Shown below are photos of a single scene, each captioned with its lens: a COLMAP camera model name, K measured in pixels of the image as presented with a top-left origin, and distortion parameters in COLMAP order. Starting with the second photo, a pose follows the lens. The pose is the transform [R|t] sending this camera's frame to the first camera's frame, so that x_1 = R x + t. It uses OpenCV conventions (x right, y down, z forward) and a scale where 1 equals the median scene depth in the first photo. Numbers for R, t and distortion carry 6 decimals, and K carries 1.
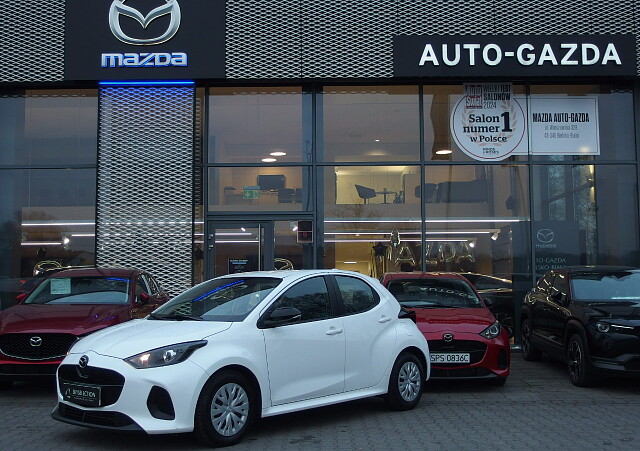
lens RADIAL K [[773.0, 0, 320.0], [0, 773.0, 225.5], [0, 0, 1]] dist [-0.045372, -0.034625]
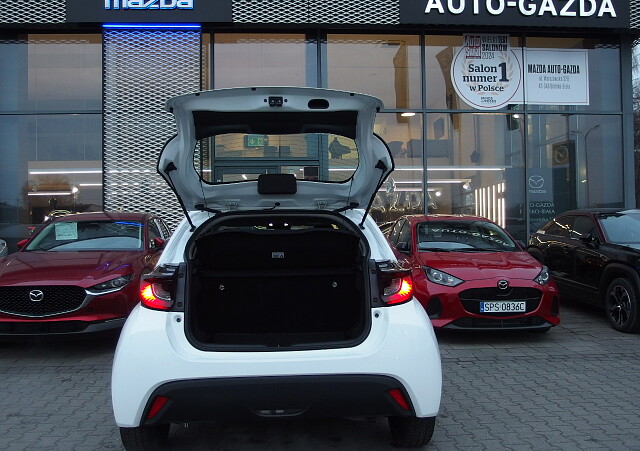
lens RADIAL K [[591.7, 0, 320.1], [0, 591.7, 235.0], [0, 0, 1]] dist [-0.055007, 0.012227]
pose [[0.997484, -0.005660, 0.070662, -0.063335], [-0.000350, 0.996401, 0.084763, 0.018006], [-0.070888, -0.084574, 0.993892, 0.211977]]
